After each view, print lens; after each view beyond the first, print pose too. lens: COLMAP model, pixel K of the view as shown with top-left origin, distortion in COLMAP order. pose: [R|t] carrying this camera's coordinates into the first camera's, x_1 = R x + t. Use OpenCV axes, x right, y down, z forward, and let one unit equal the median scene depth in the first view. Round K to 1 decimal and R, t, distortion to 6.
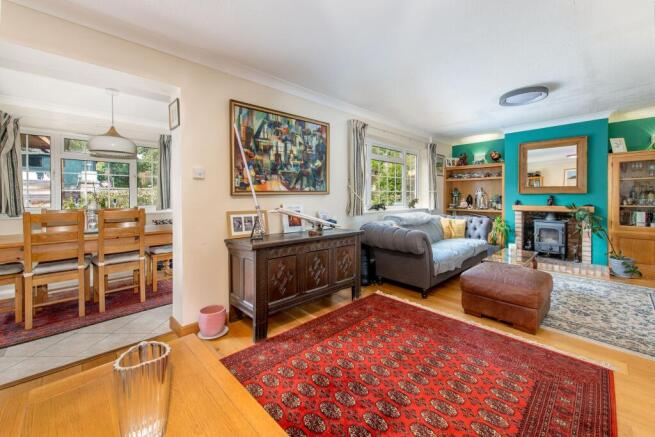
lens RADIAL K [[260.0, 0, 324.7], [0, 260.0, 201.9], [0, 0, 1]] dist [-0.000341, -0.000288]
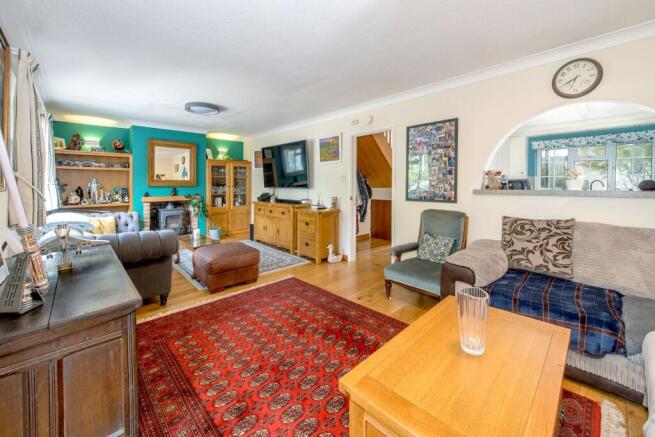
lens RADIAL K [[260.0, 0, 328.4], [0, 260.0, 211.6], [0, 0, 1]] dist [-0.000341, -0.000288]
pose [[-0.014265, -0.103091, 0.994570, -0.336745], [0.019104, 0.994461, 0.103354, -0.024597], [-0.999716, 0.020475, -0.012216, 0.289815]]
